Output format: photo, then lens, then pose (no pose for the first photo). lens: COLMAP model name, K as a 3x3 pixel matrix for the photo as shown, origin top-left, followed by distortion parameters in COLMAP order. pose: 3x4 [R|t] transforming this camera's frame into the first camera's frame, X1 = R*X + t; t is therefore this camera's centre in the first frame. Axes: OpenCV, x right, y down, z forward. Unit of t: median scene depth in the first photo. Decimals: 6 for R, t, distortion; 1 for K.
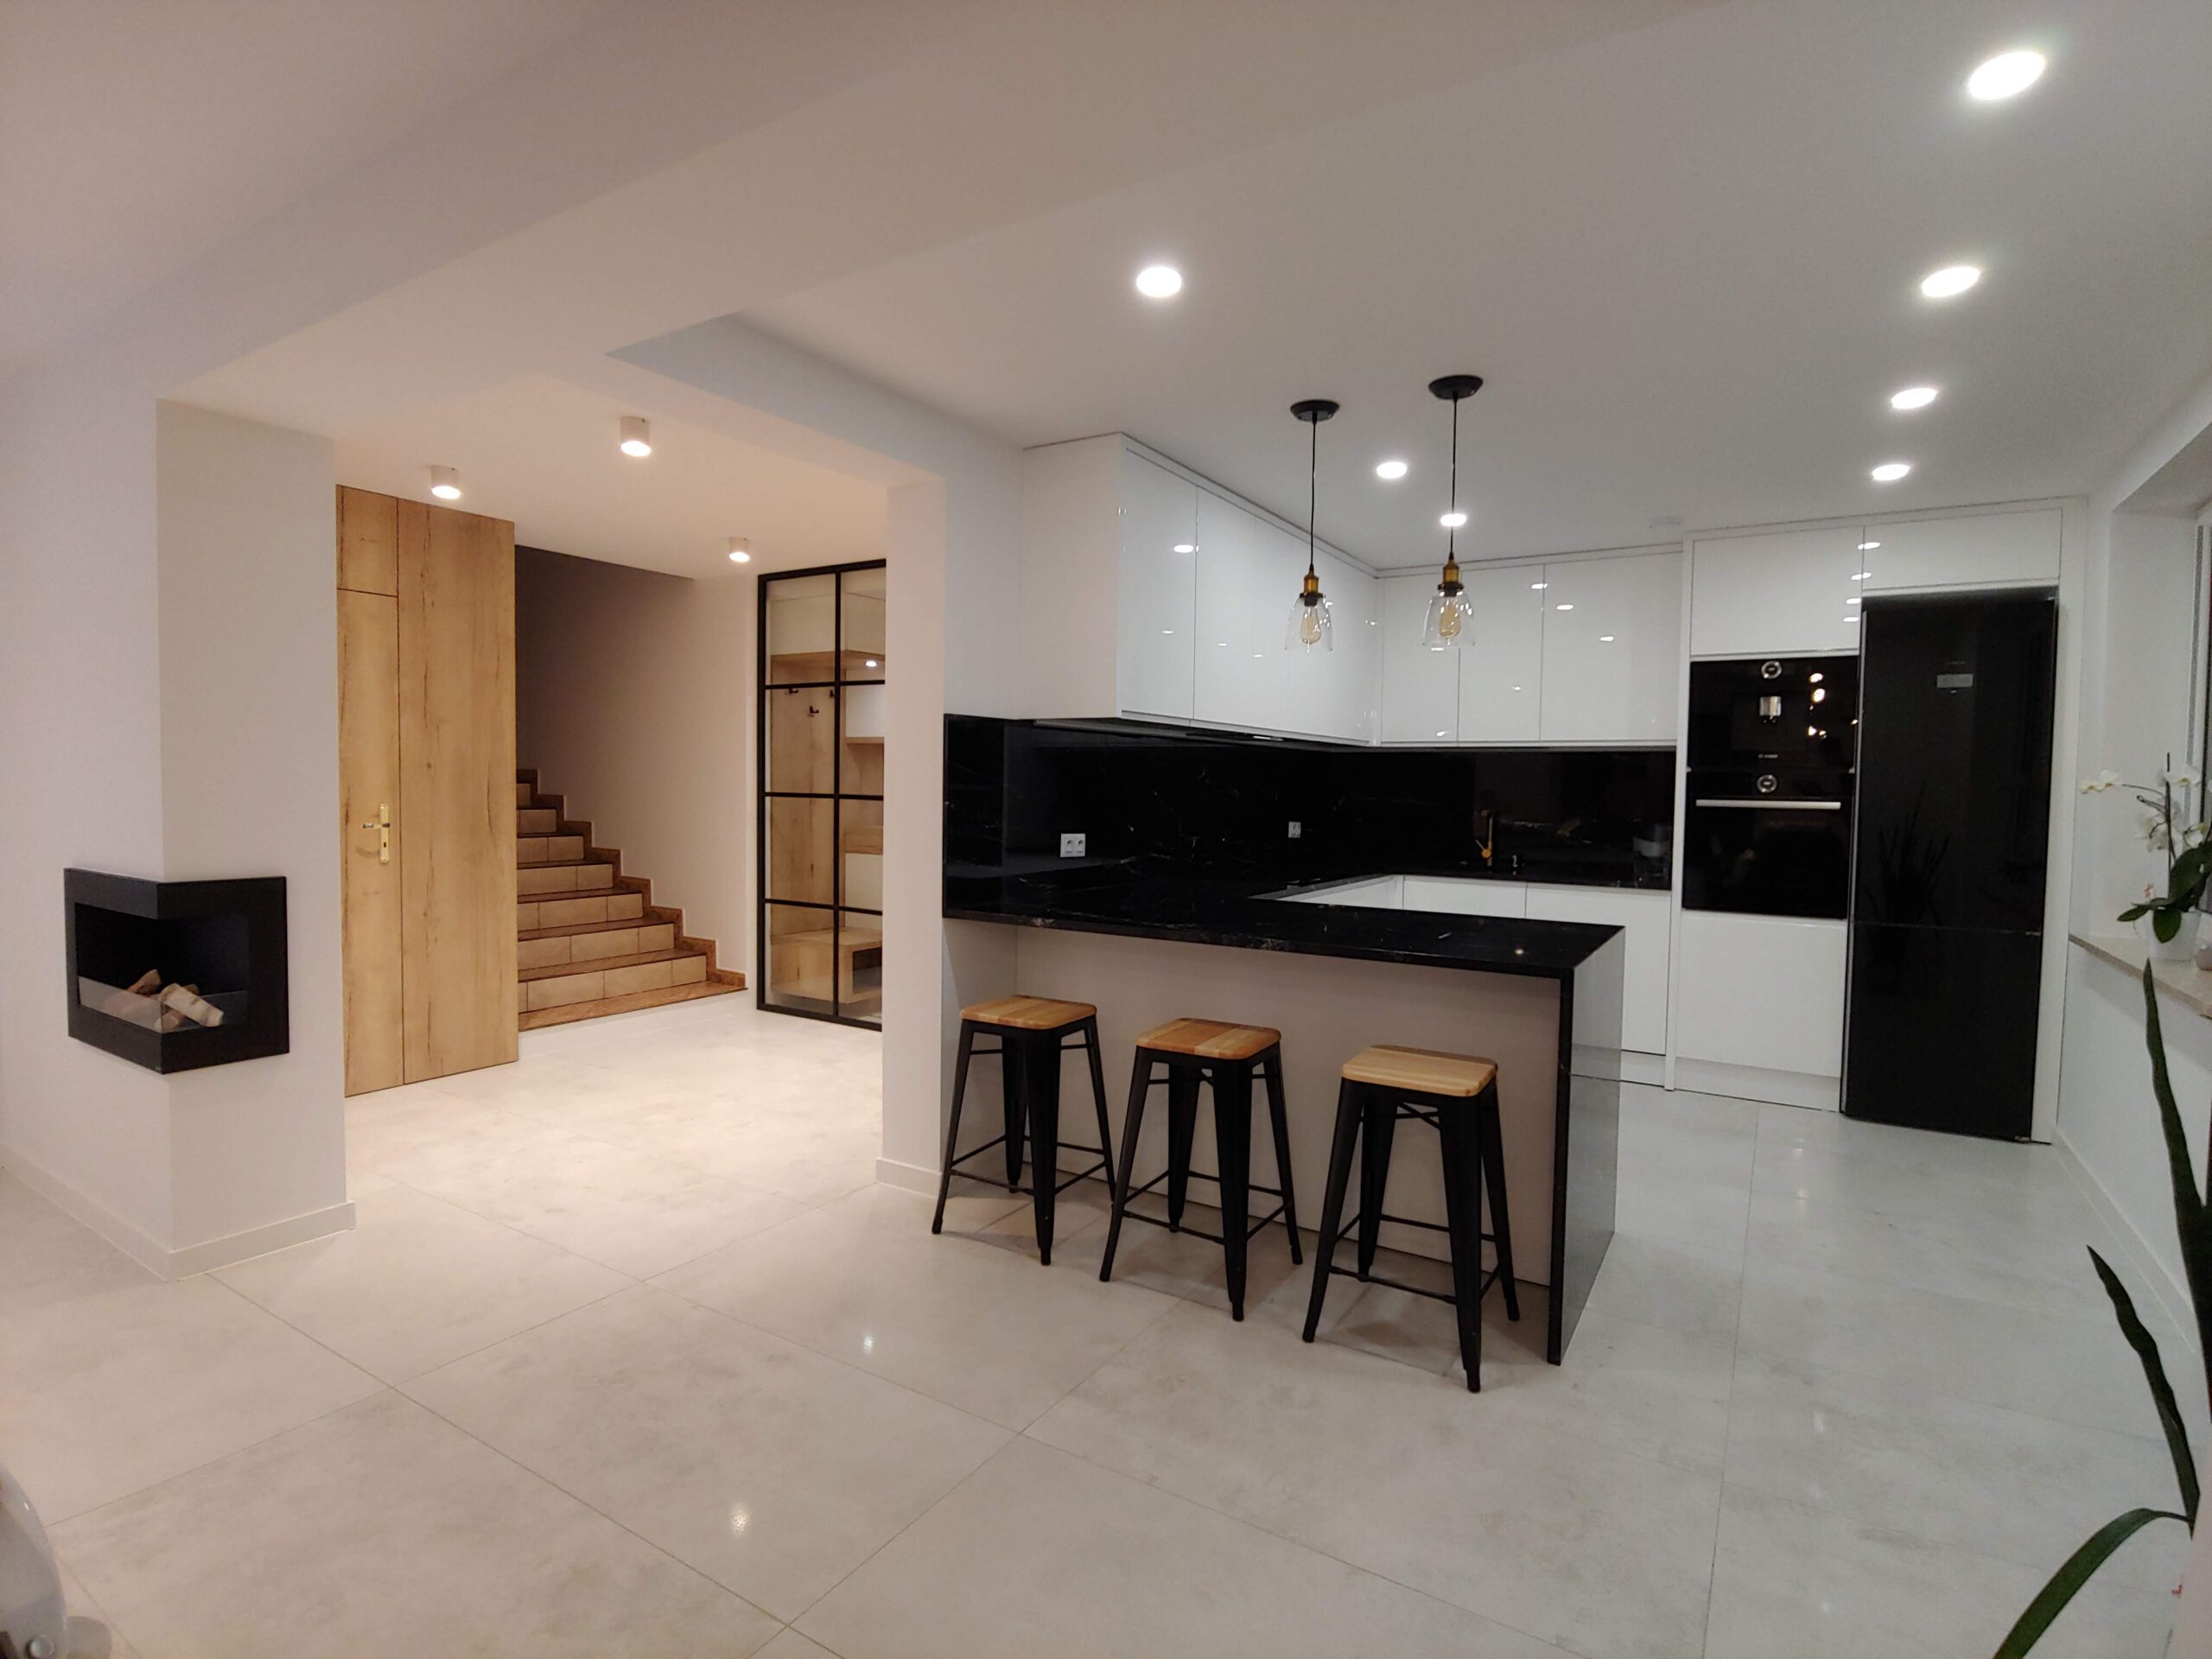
lens RADIAL K [[1099.2, 0, 1102.9], [0, 1099.2, 827.2], [0, 0, 1]] dist [-0.002399, -0.007680]
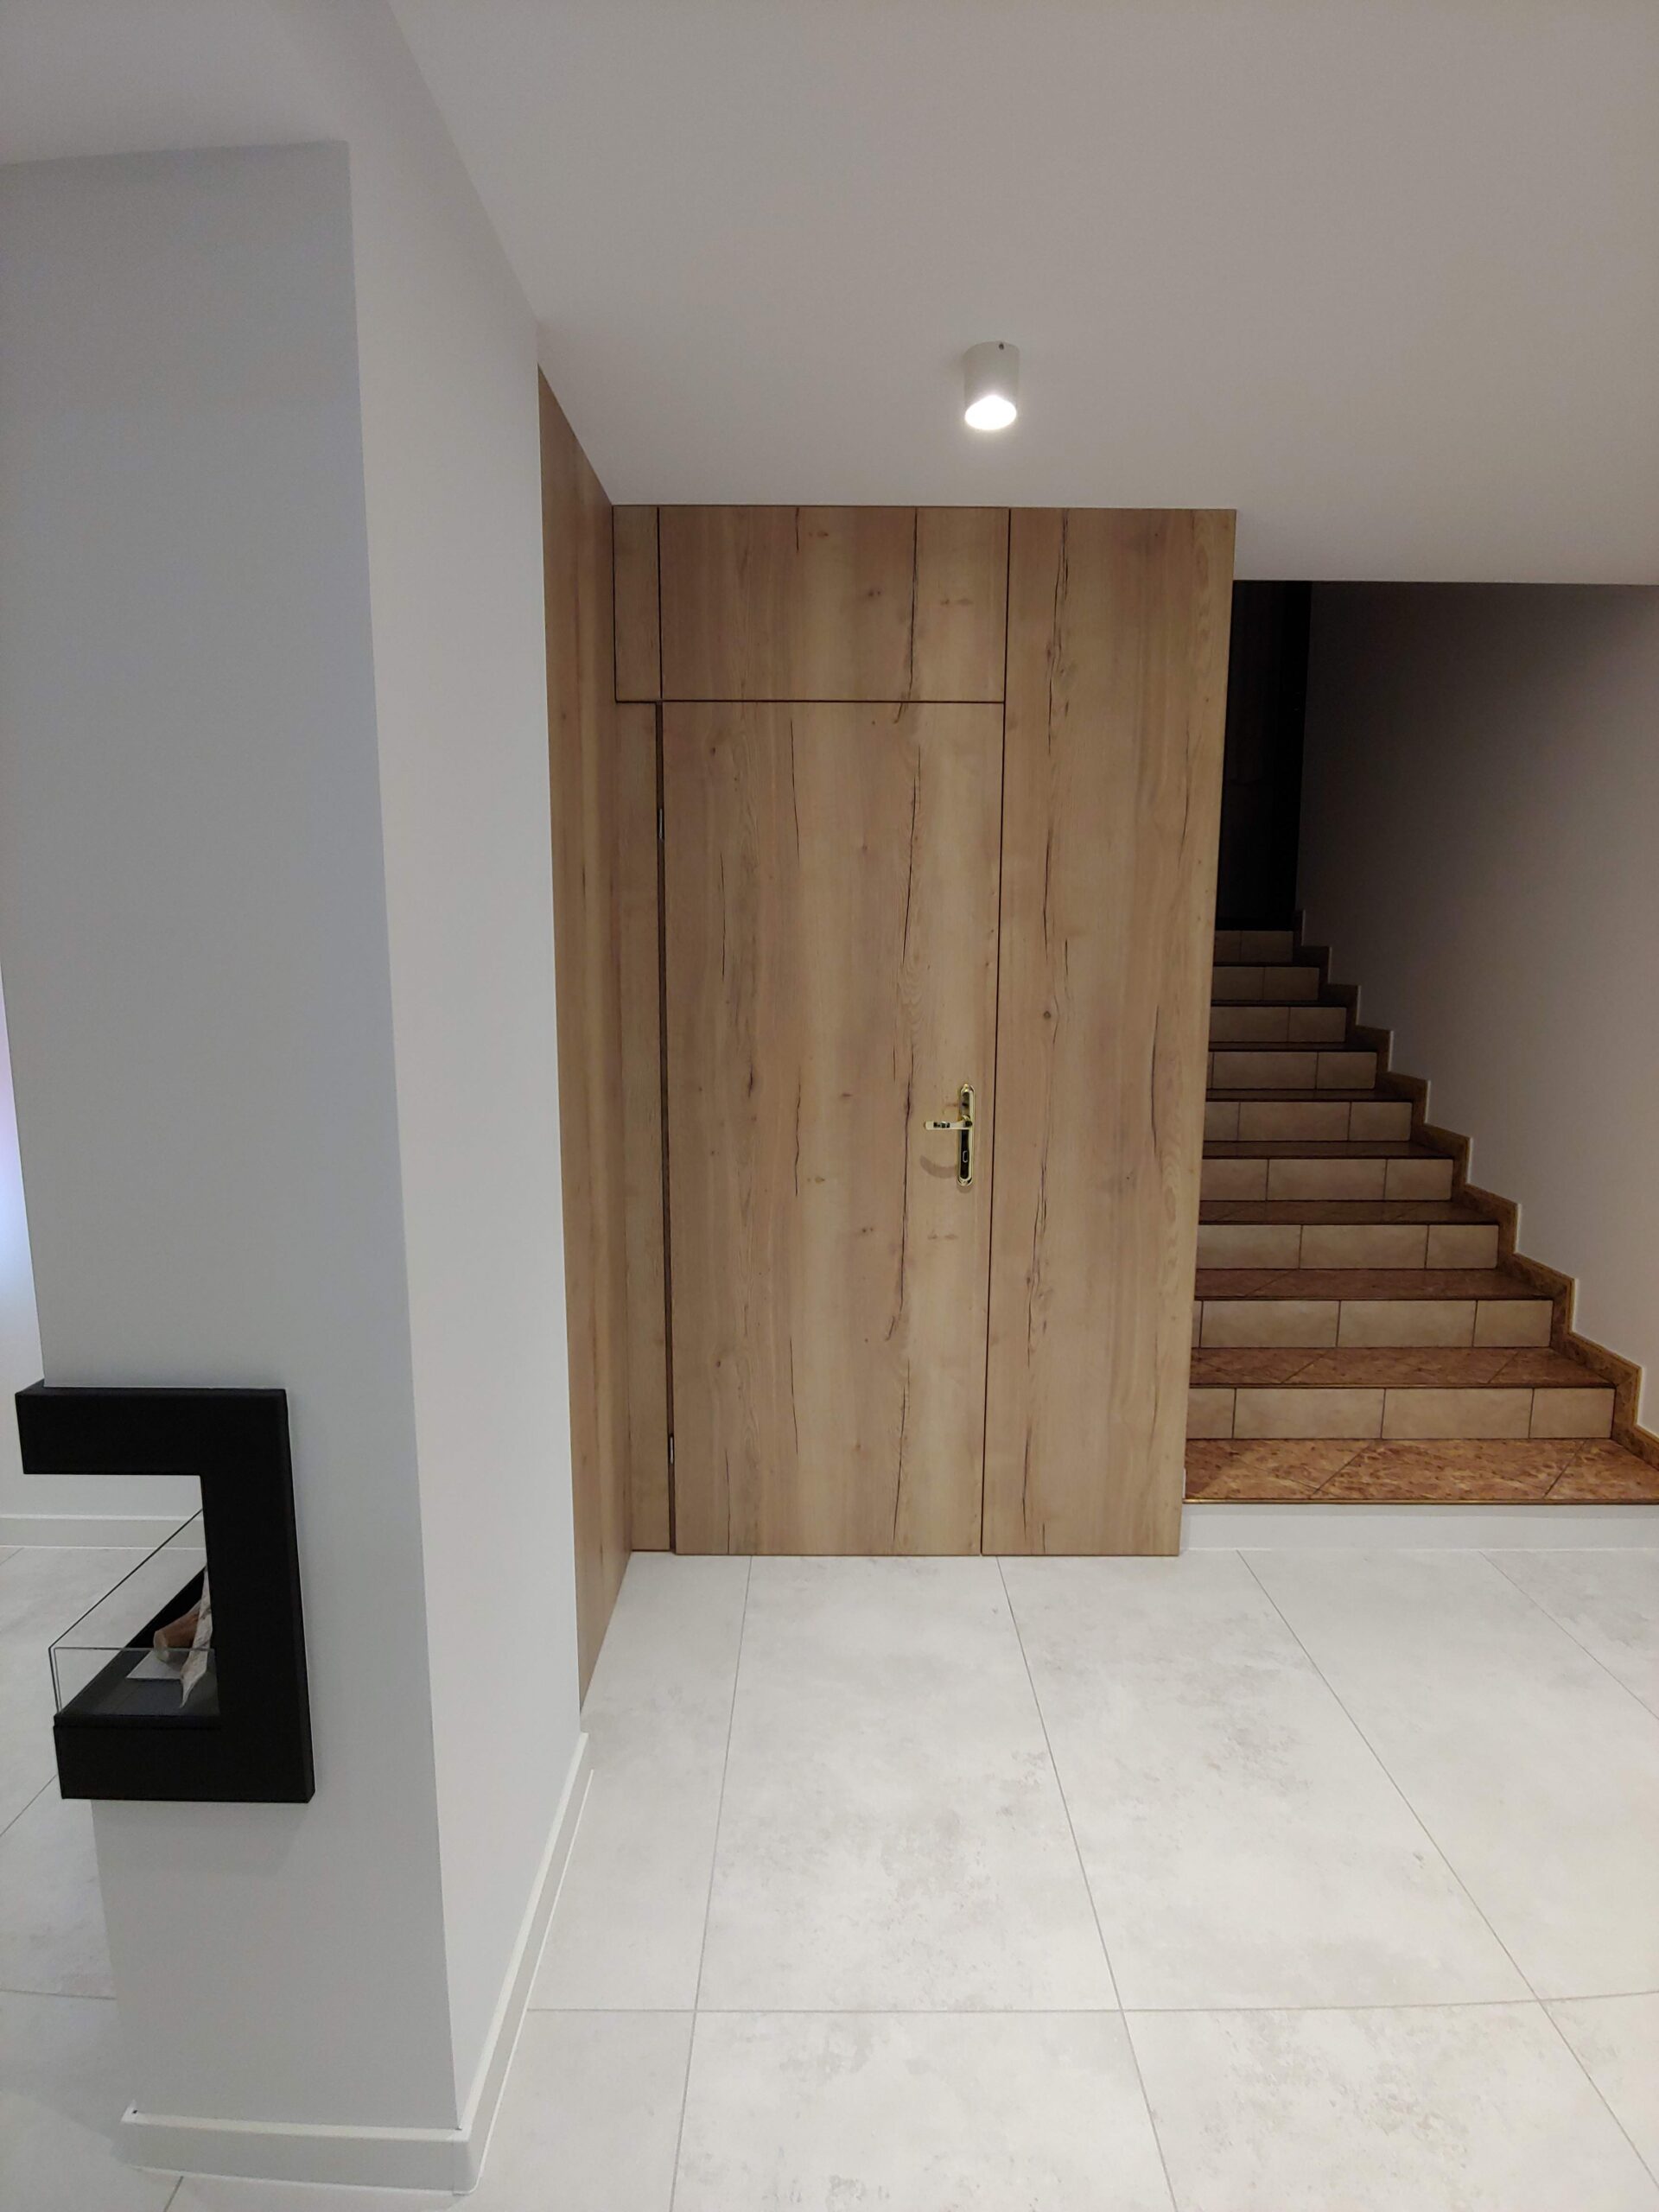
lens RADIAL K [[1108.7, 0, 829.5], [0, 1108.7, 1106.0], [0, 0, 1]] dist [-0.003399, -0.009269]
pose [[0.532378, 0.111345, -0.839152, -0.233068], [-0.033466, 0.993305, 0.110568, -0.078066], [0.845845, -0.030781, 0.532540, 0.698330]]
